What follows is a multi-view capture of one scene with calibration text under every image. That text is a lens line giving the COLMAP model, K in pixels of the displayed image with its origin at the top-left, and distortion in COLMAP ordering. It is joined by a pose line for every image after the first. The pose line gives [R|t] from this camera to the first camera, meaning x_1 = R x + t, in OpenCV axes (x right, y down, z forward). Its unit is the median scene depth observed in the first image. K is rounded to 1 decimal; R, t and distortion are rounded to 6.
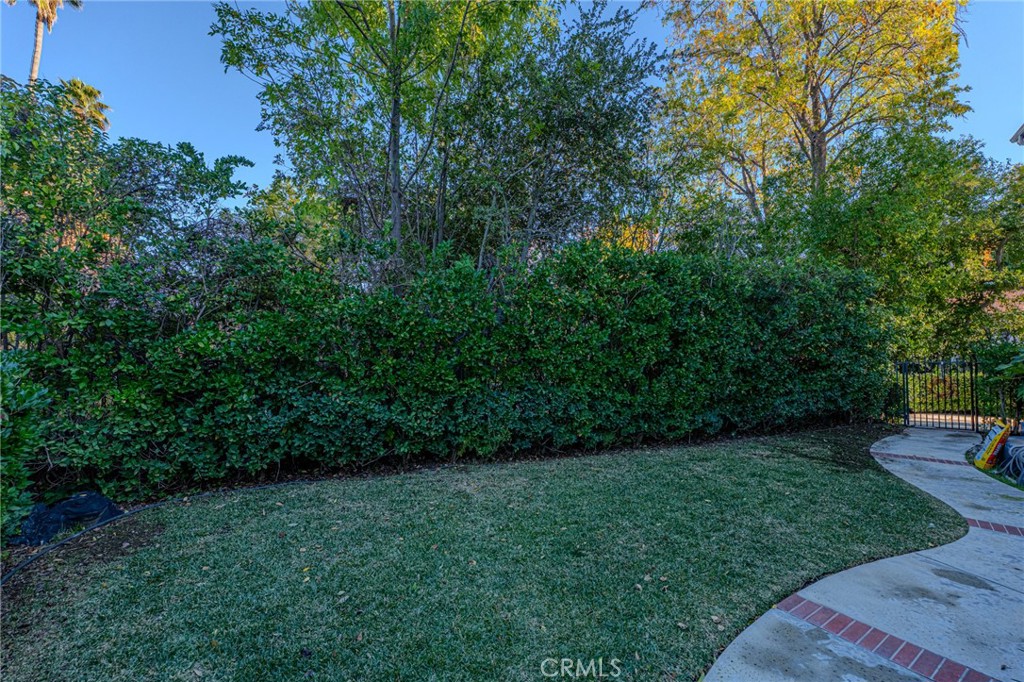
lens RADIAL K [[459.9, 0, 510.4], [0, 459.9, 340.3], [0, 0, 1]] dist [-0.003084, -0.000022]
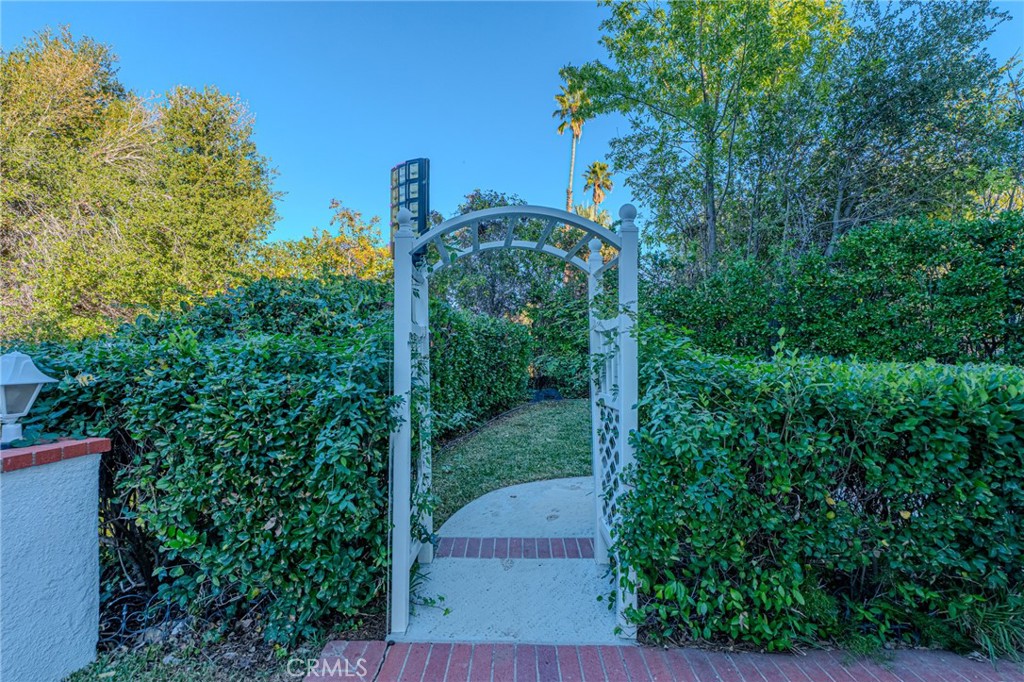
lens RADIAL K [[459.9, 0, 512.5], [0, 459.9, 341.4], [0, 0, 1]] dist [-0.003084, -0.000022]
pose [[0.575838, -0.001678, -0.817562, 0.612994], [-0.005959, 0.999963, -0.006249, 0.078747], [0.817542, 0.008471, 0.575806, -0.355827]]
